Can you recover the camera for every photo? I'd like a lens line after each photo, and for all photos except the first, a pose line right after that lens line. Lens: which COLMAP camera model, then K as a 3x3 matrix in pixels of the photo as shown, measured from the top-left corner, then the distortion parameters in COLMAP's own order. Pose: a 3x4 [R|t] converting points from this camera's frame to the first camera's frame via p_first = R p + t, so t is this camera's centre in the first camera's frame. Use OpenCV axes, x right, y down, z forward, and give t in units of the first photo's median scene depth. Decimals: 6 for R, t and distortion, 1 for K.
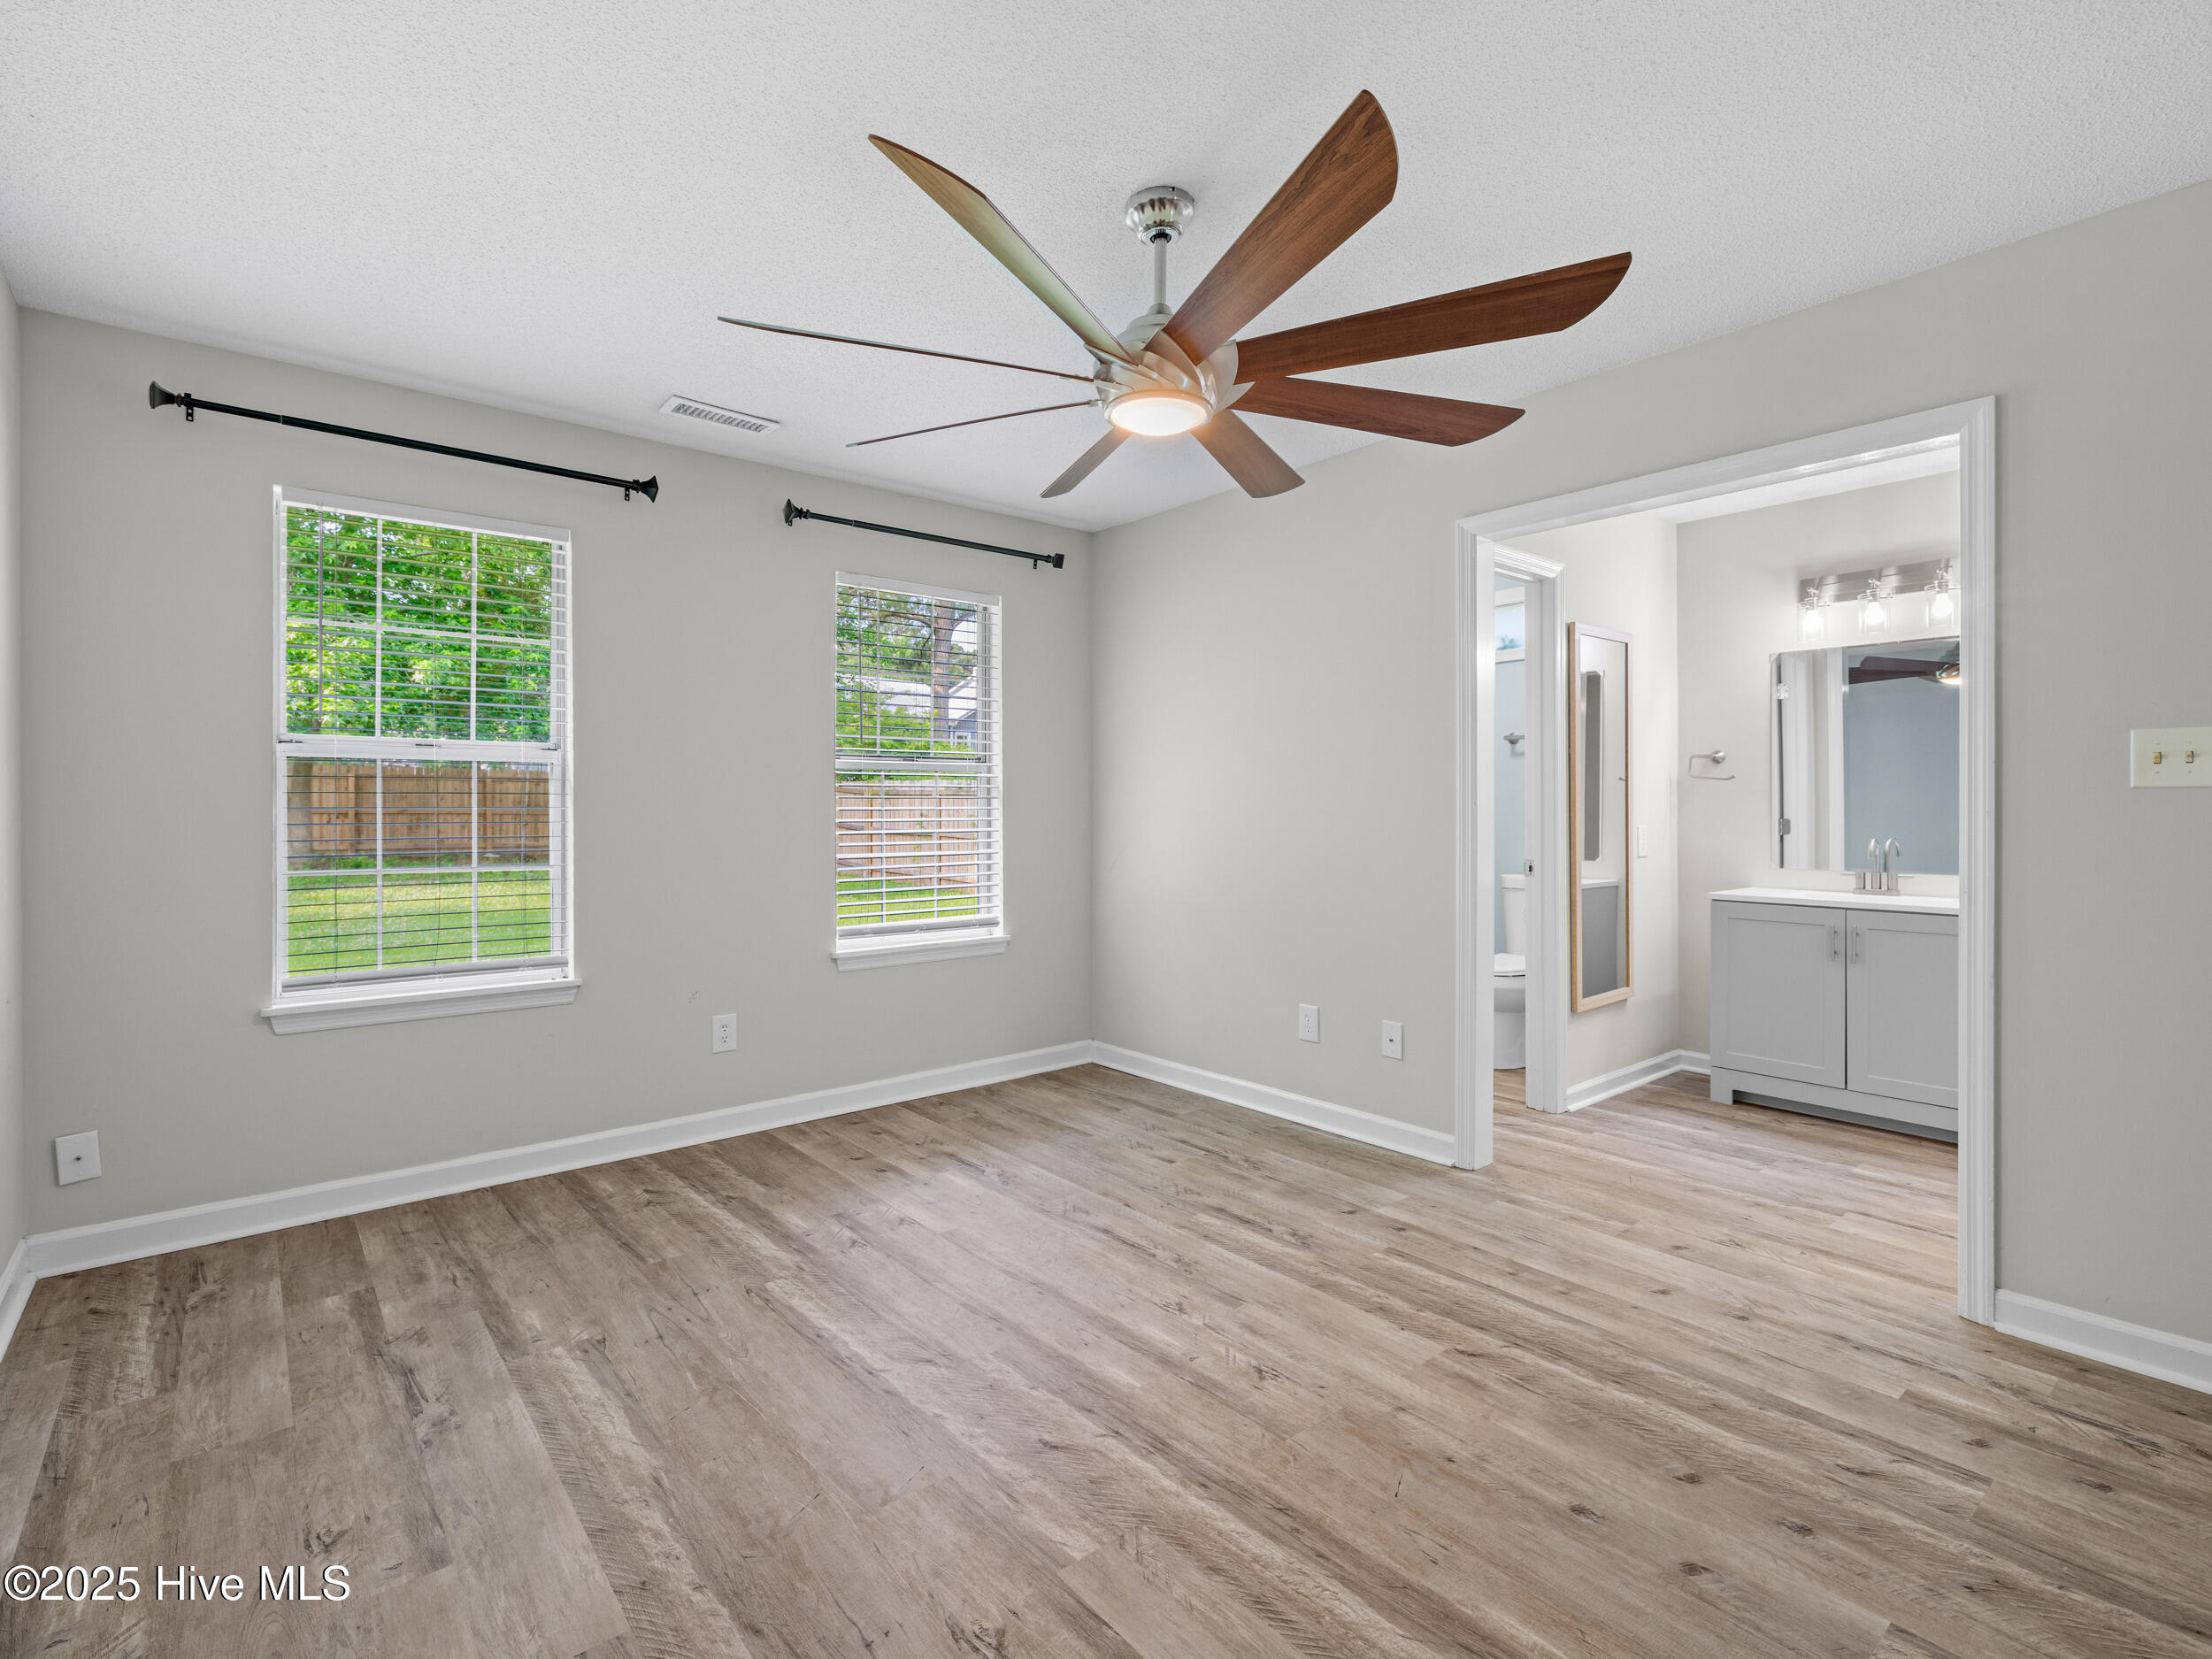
lens RADIAL K [[1035.9, 0, 1088.5], [0, 1035.9, 810.8], [0, 0, 1]] dist [0.000247, 0.000906]
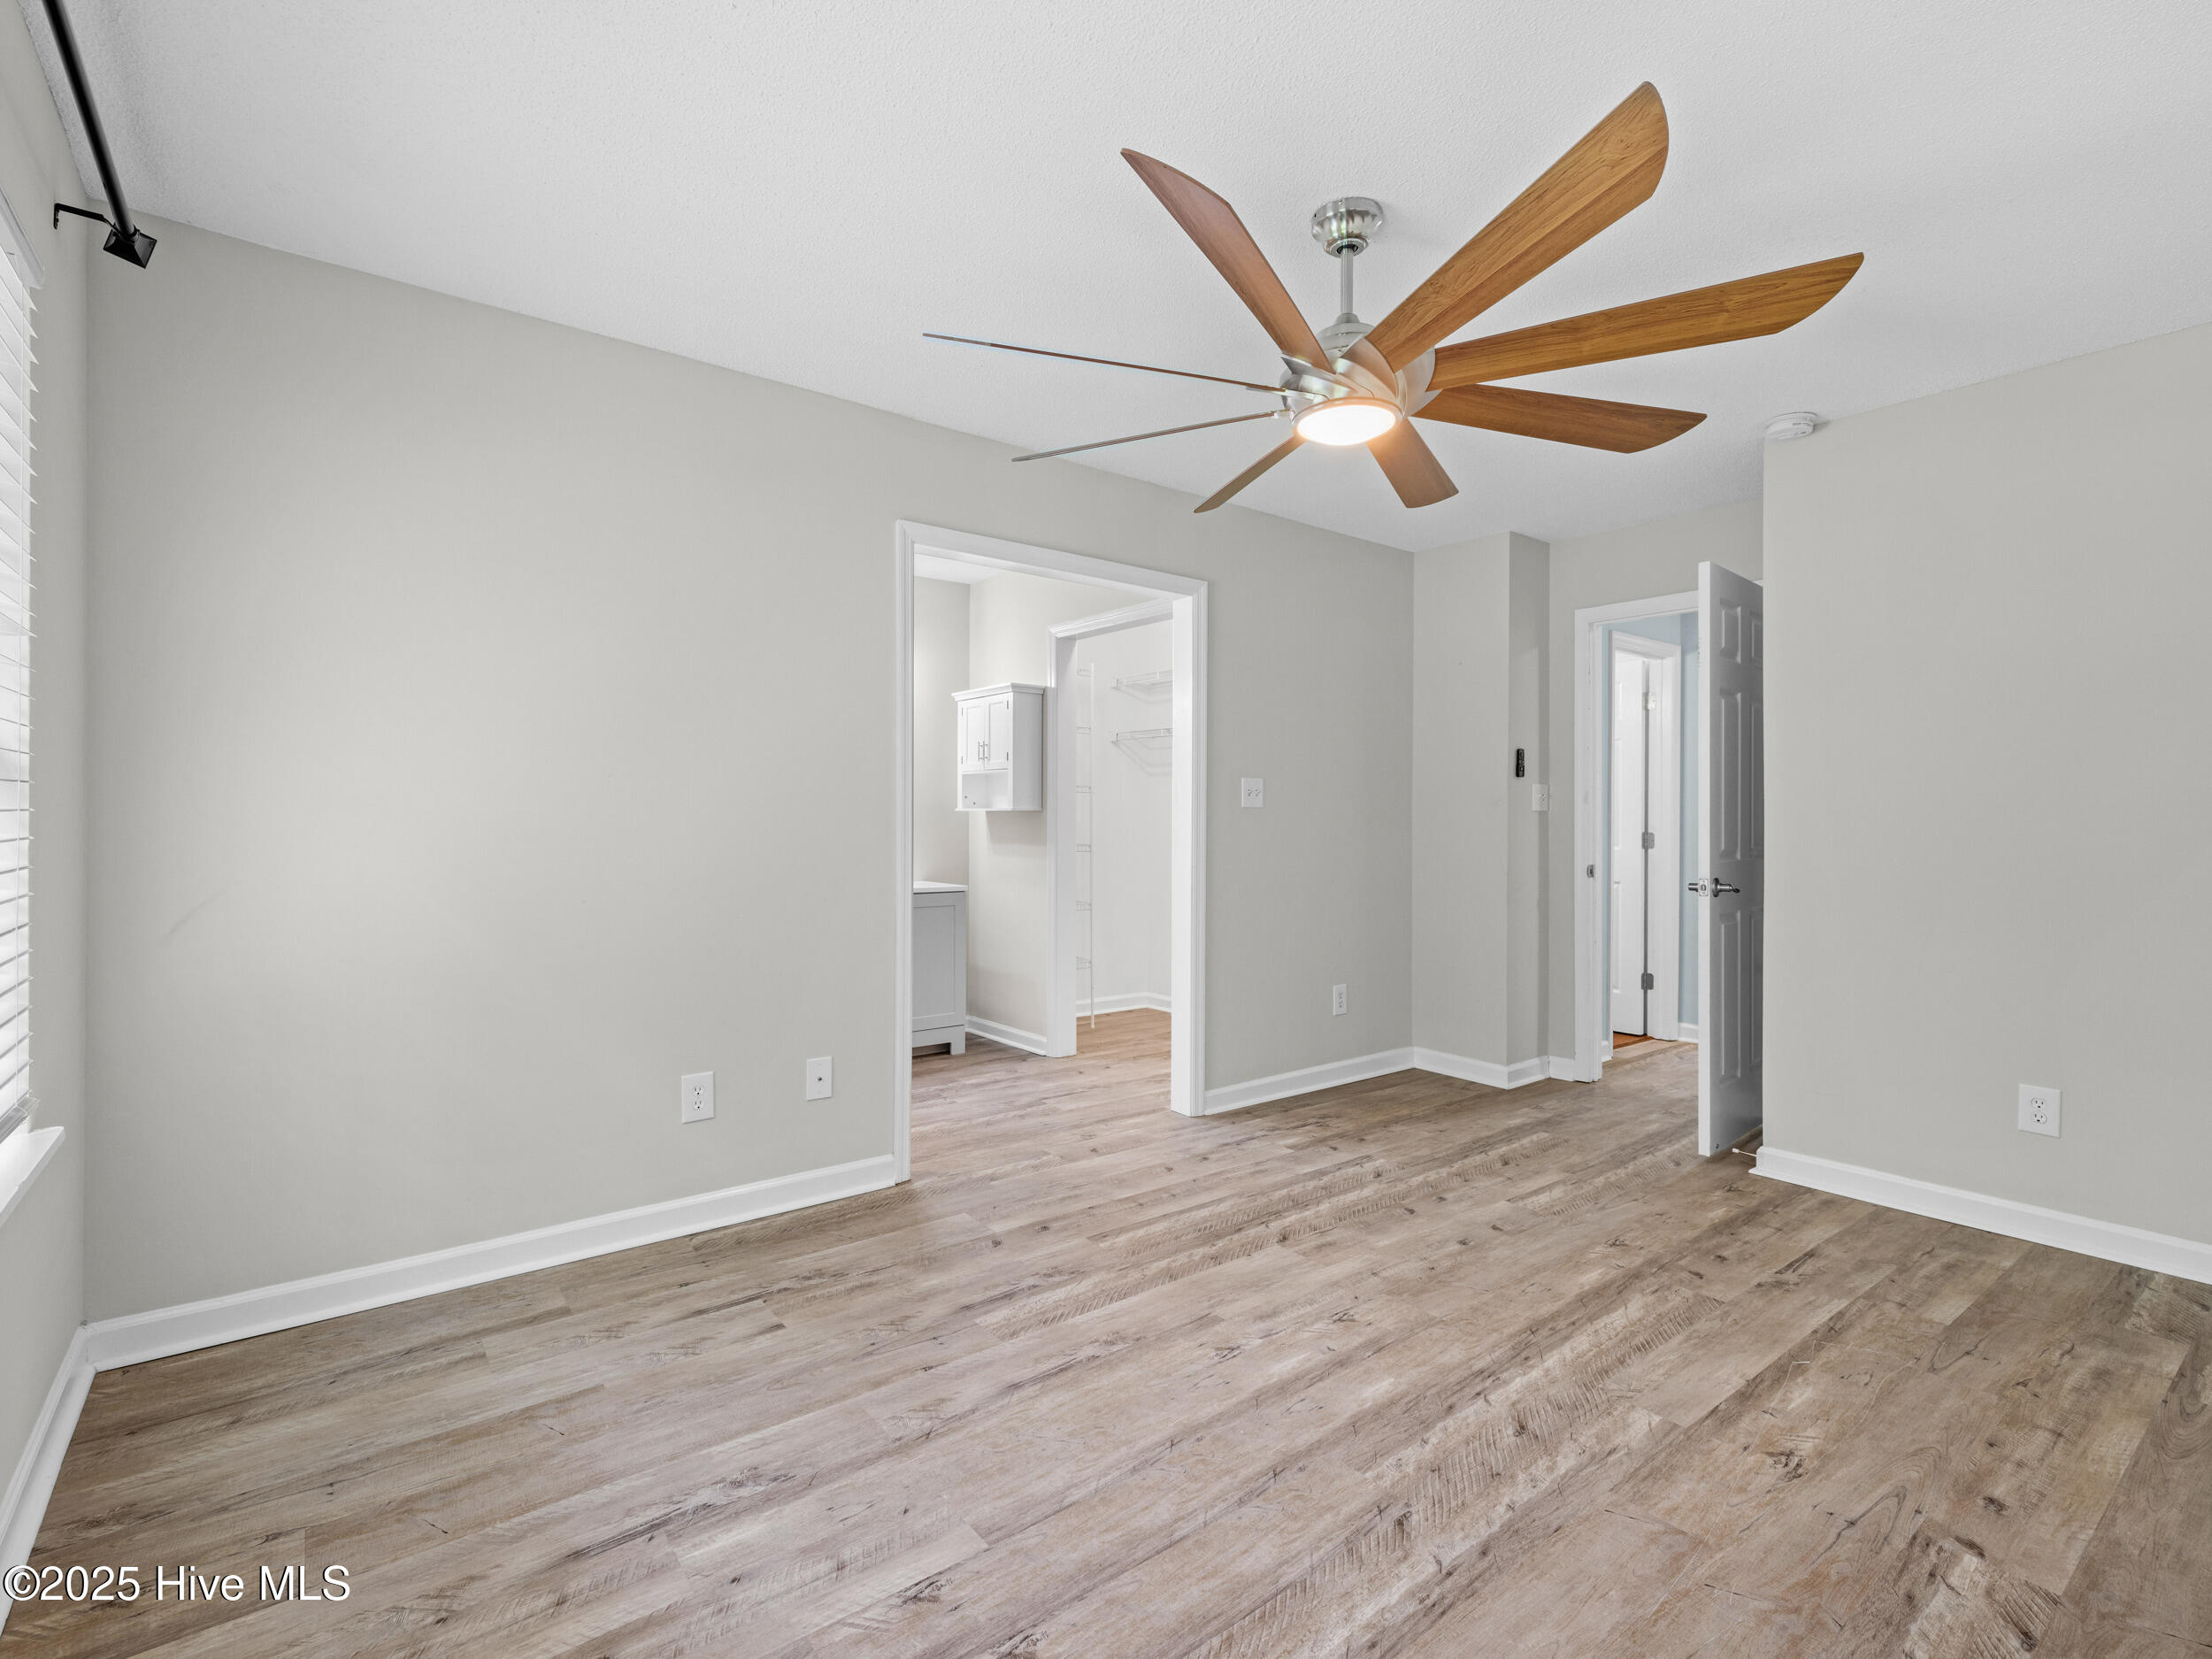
lens RADIAL K [[1035.9, 0, 1090.7], [0, 1035.9, 824.8], [0, 0, 1]] dist [0.000247, 0.000906]
pose [[0.037942, -0.004181, 0.999271, -0.814935], [-0.003543, 0.999984, 0.004319, 0.001420], [-0.999274, -0.003705, 0.037927, 1.042309]]
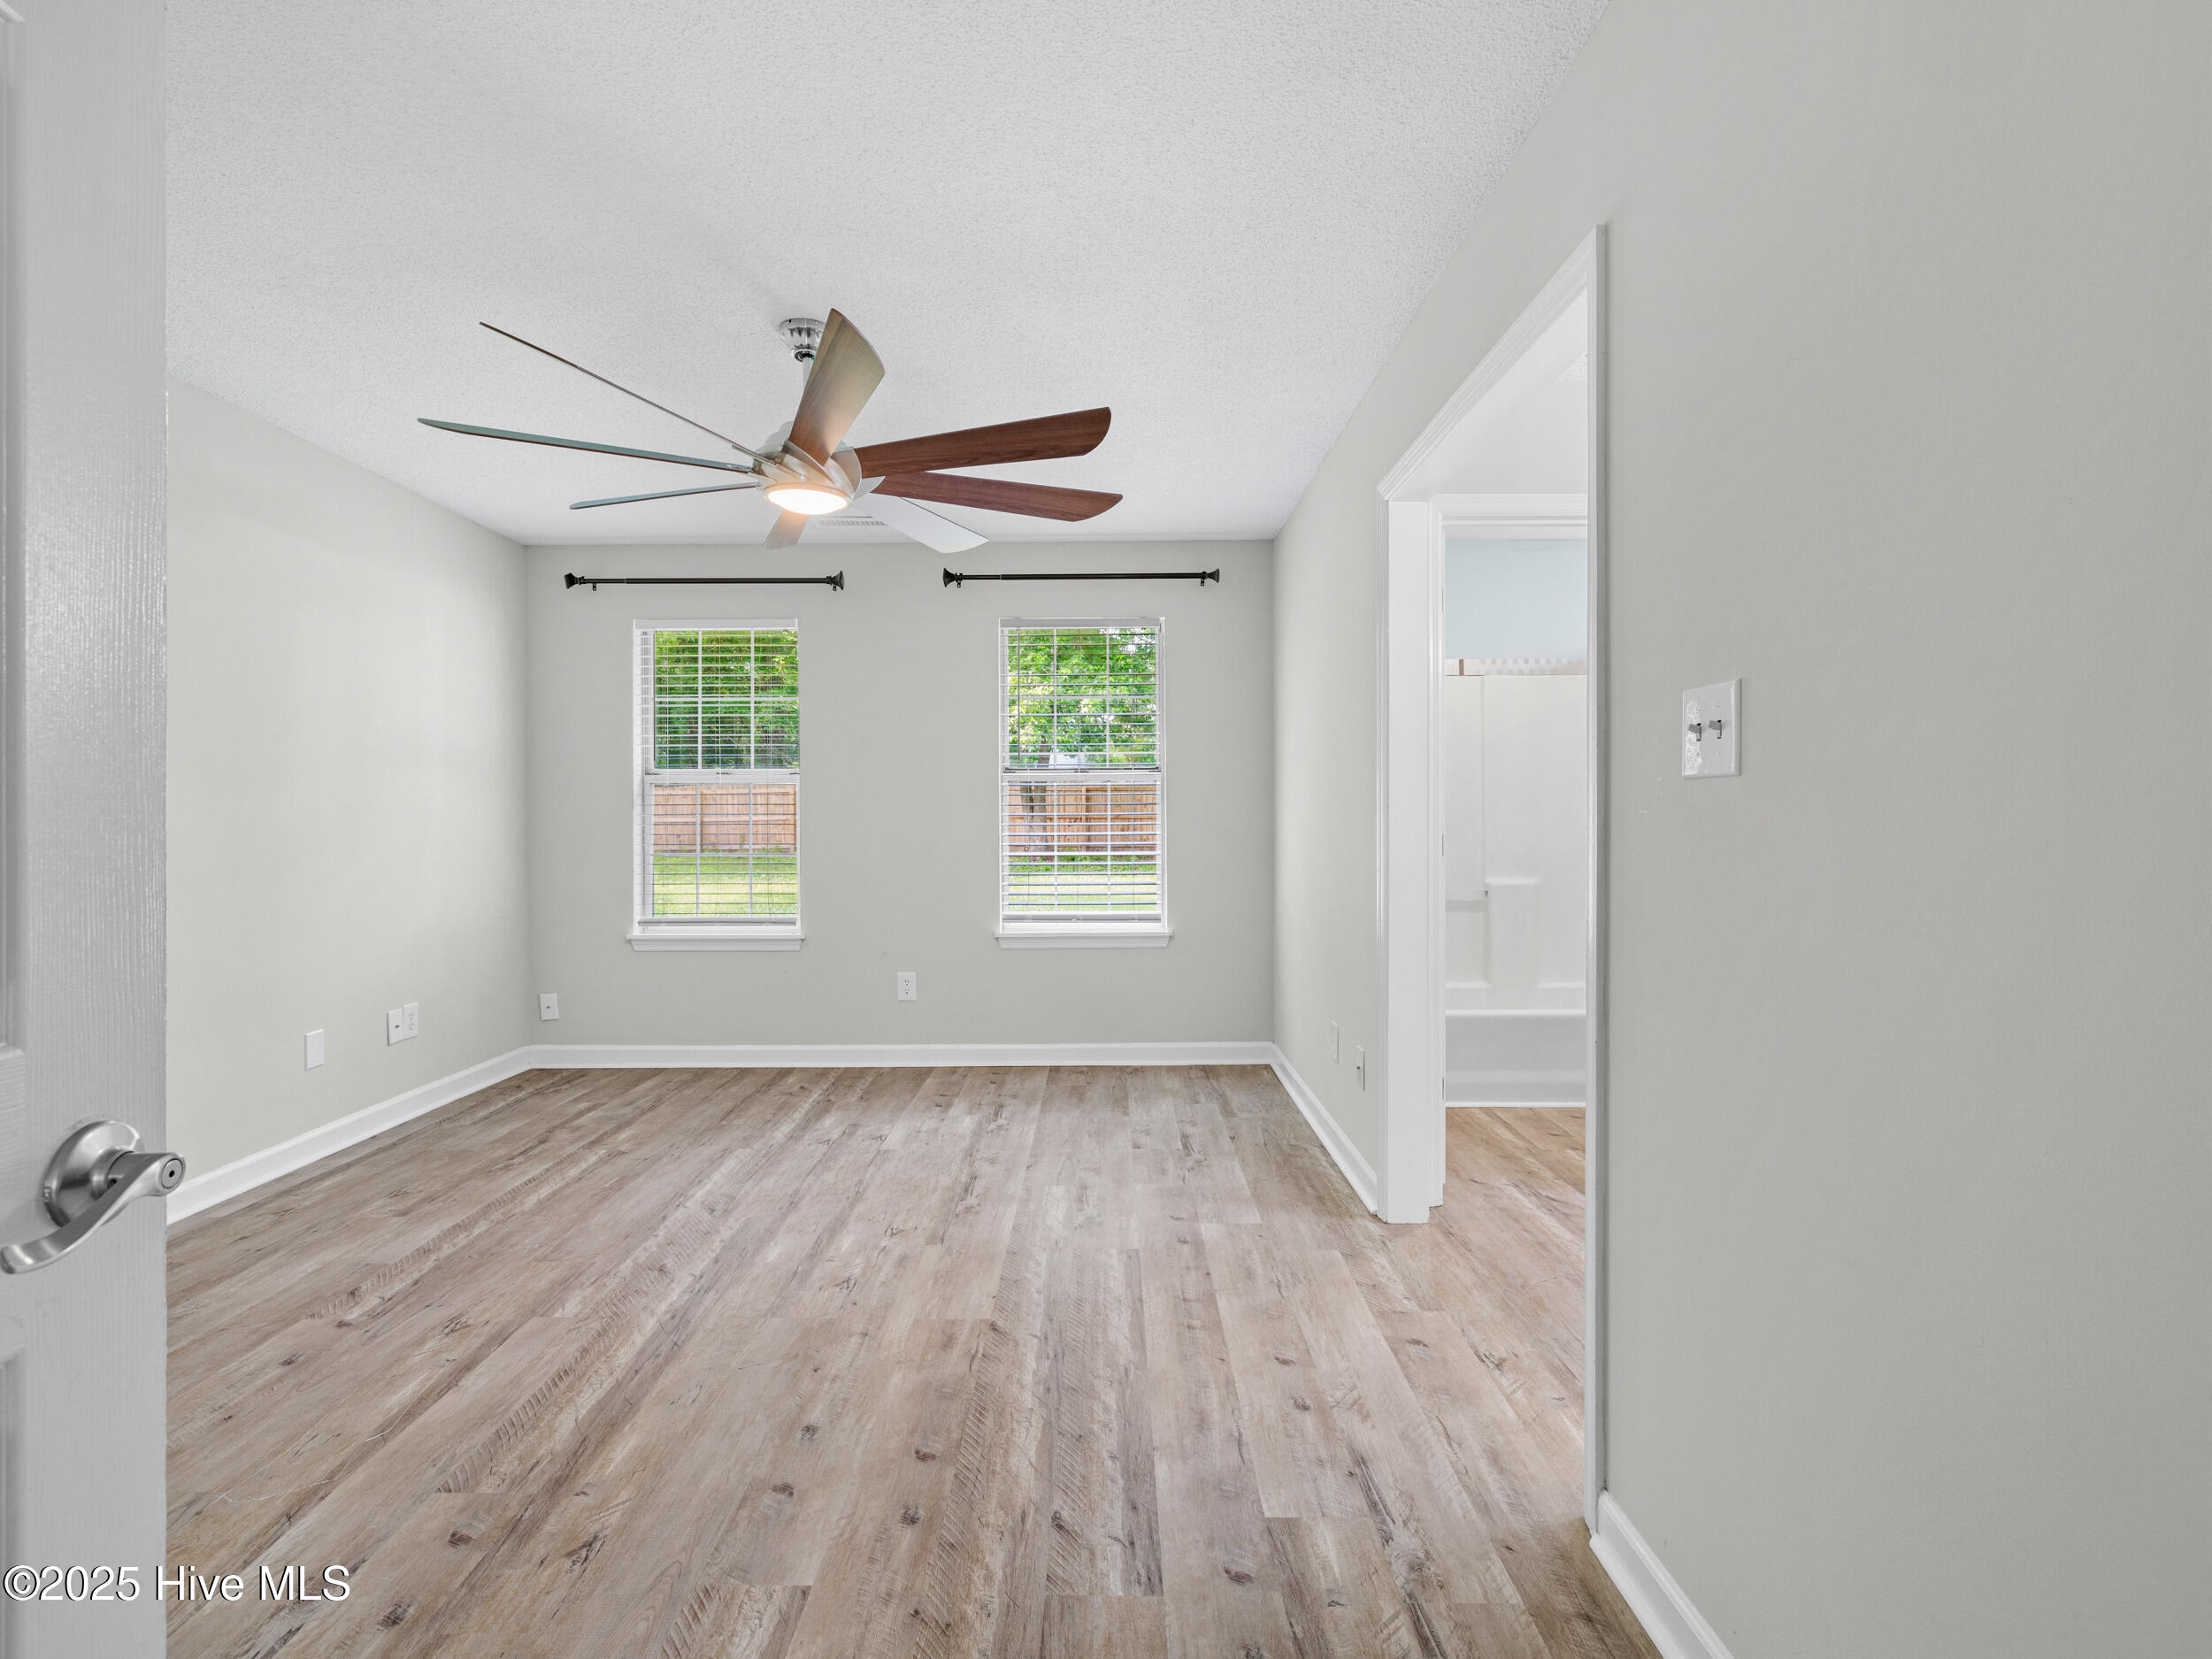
lens RADIAL K [[1035.9, 0, 1105.0], [0, 1035.9, 816.6], [0, 0, 1]] dist [0.000247, 0.000906]
pose [[0.774478, -0.000741, -0.632601, 0.981153], [0.000912, 1.000000, -0.000054, 0.002091], [0.632600, -0.000535, 0.774478, 0.220772]]
